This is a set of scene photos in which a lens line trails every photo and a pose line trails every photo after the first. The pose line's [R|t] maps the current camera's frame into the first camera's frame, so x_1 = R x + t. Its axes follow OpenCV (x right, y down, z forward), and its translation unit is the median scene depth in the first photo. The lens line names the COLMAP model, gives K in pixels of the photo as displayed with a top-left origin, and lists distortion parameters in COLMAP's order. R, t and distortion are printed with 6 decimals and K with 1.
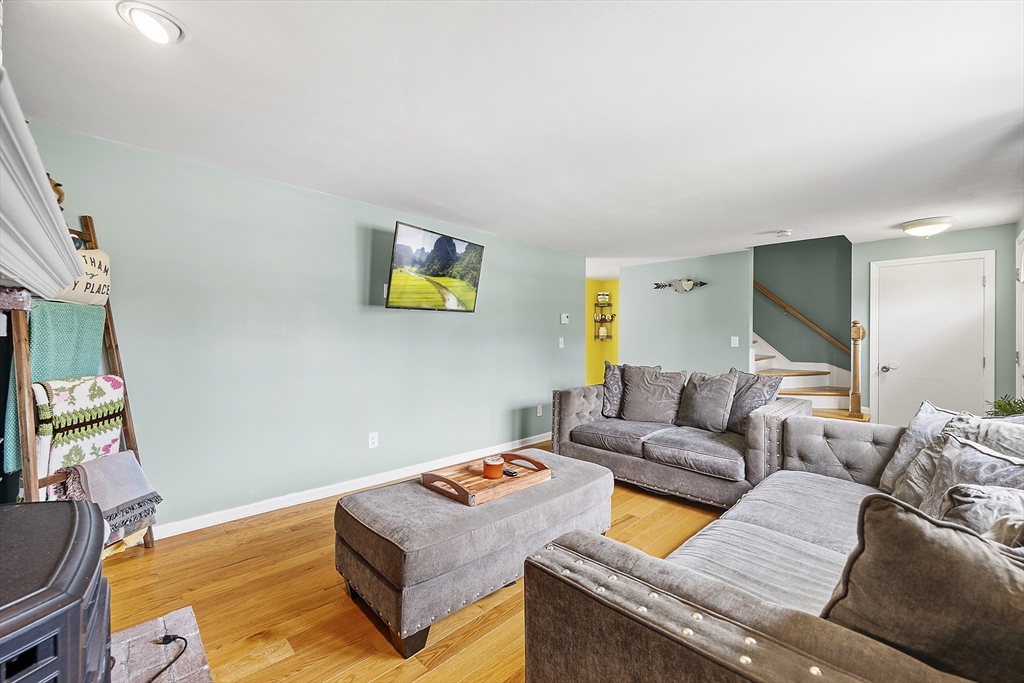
lens RADIAL K [[410.6, 0, 514.6], [0, 410.6, 336.1], [0, 0, 1]] dist [-0.009638, 0.000871]
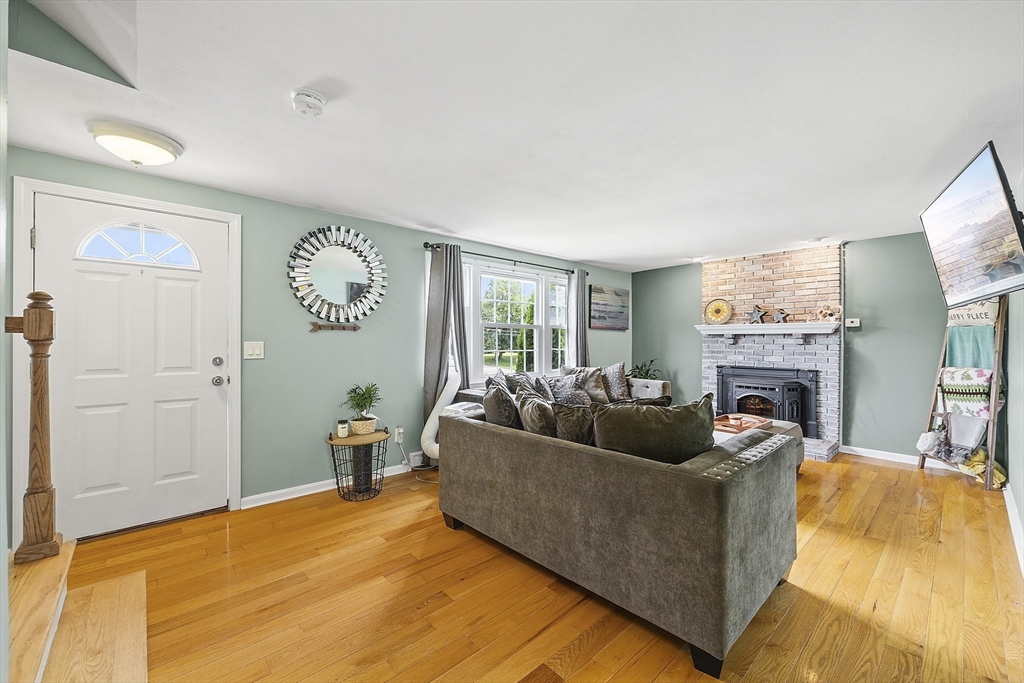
lens RADIAL K [[410.6, 0, 511.8], [0, 410.6, 343.2], [0, 0, 1]] dist [-0.009638, 0.000871]
pose [[-0.998728, -0.007250, 0.049896, 0.461499], [-0.007381, 0.999970, -0.002439, 0.007649], [-0.049876, -0.002804, -0.998751, 1.595320]]
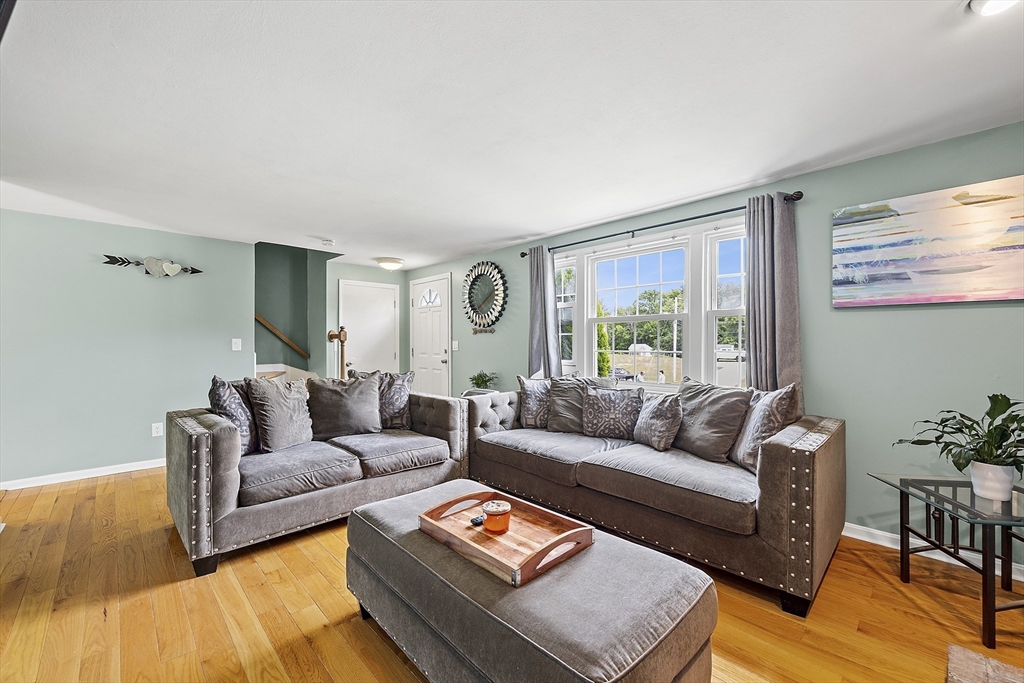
lens RADIAL K [[410.6, 0, 516.4], [0, 410.6, 343.4], [0, 0, 1]] dist [-0.009638, 0.000871]
pose [[0.007097, -0.006499, 0.999954, -0.457215], [-0.004772, 0.999967, 0.006533, 0.003413], [-0.999963, -0.004818, 0.007066, 0.560411]]
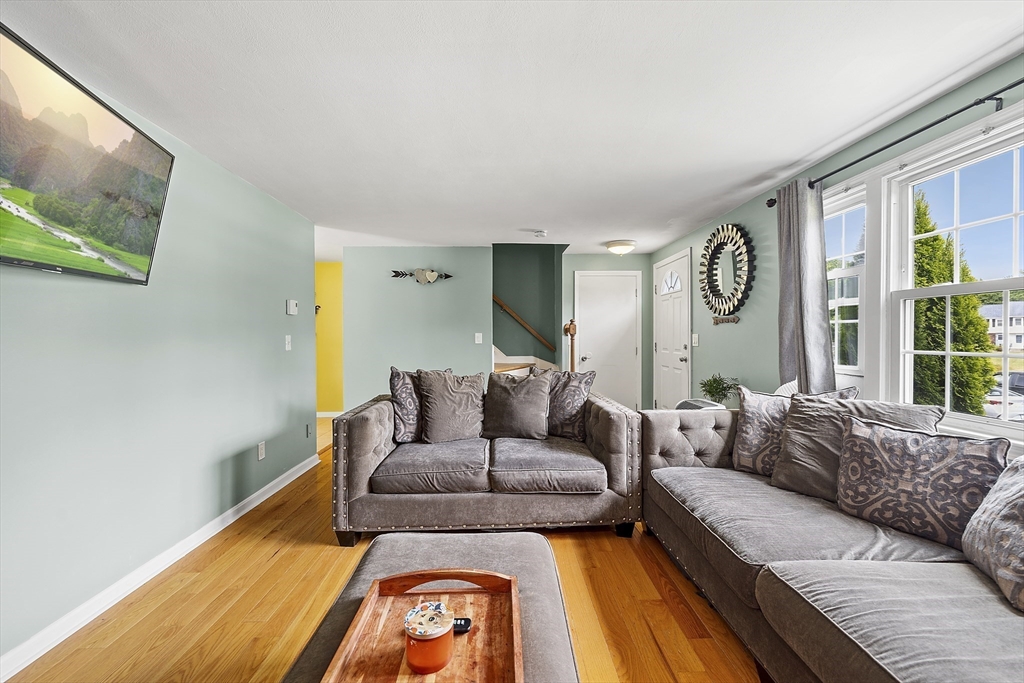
lens RADIAL K [[410.6, 0, 512.8], [0, 410.6, 340.4], [0, 0, 1]] dist [-0.009638, 0.000871]
pose [[0.681697, -0.014578, 0.731489, -0.176315], [0.002455, 0.999841, 0.017638, 0.001985], [-0.731631, -0.010228, 0.681625, 0.377659]]
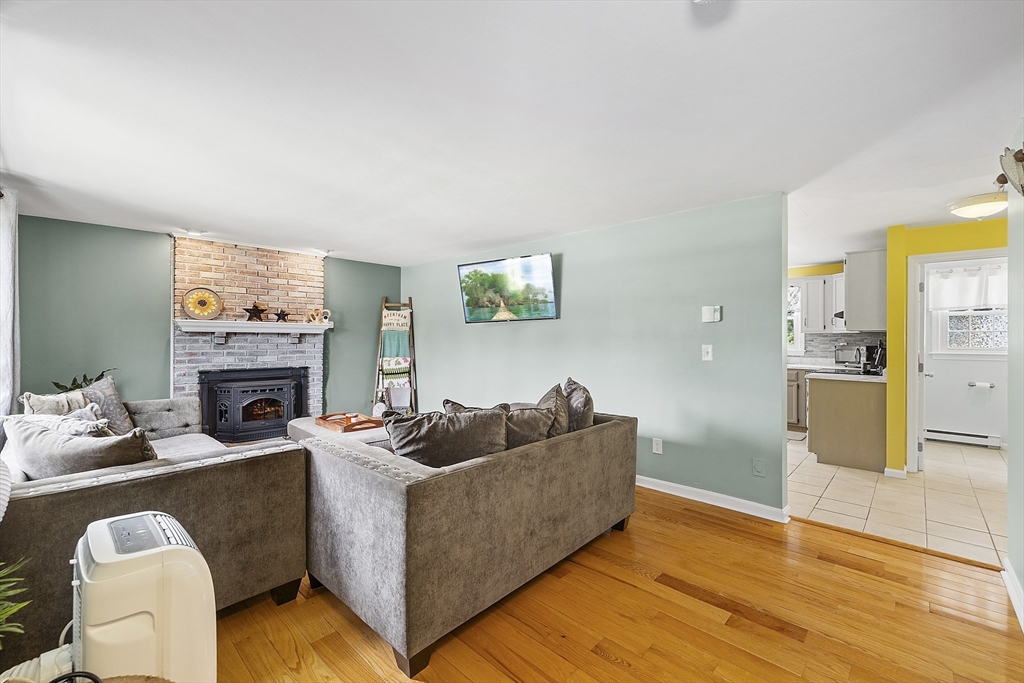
lens RADIAL K [[428.2, 0, 514.2], [0, 428.2, 338.9], [0, 0, 1]] dist [0.000377, -0.000004]
pose [[0.033903, -0.004113, -0.999417, 1.053091], [0.004149, 0.999983, -0.003975, -0.004708], [0.999417, -0.004012, 0.033919, 0.951147]]
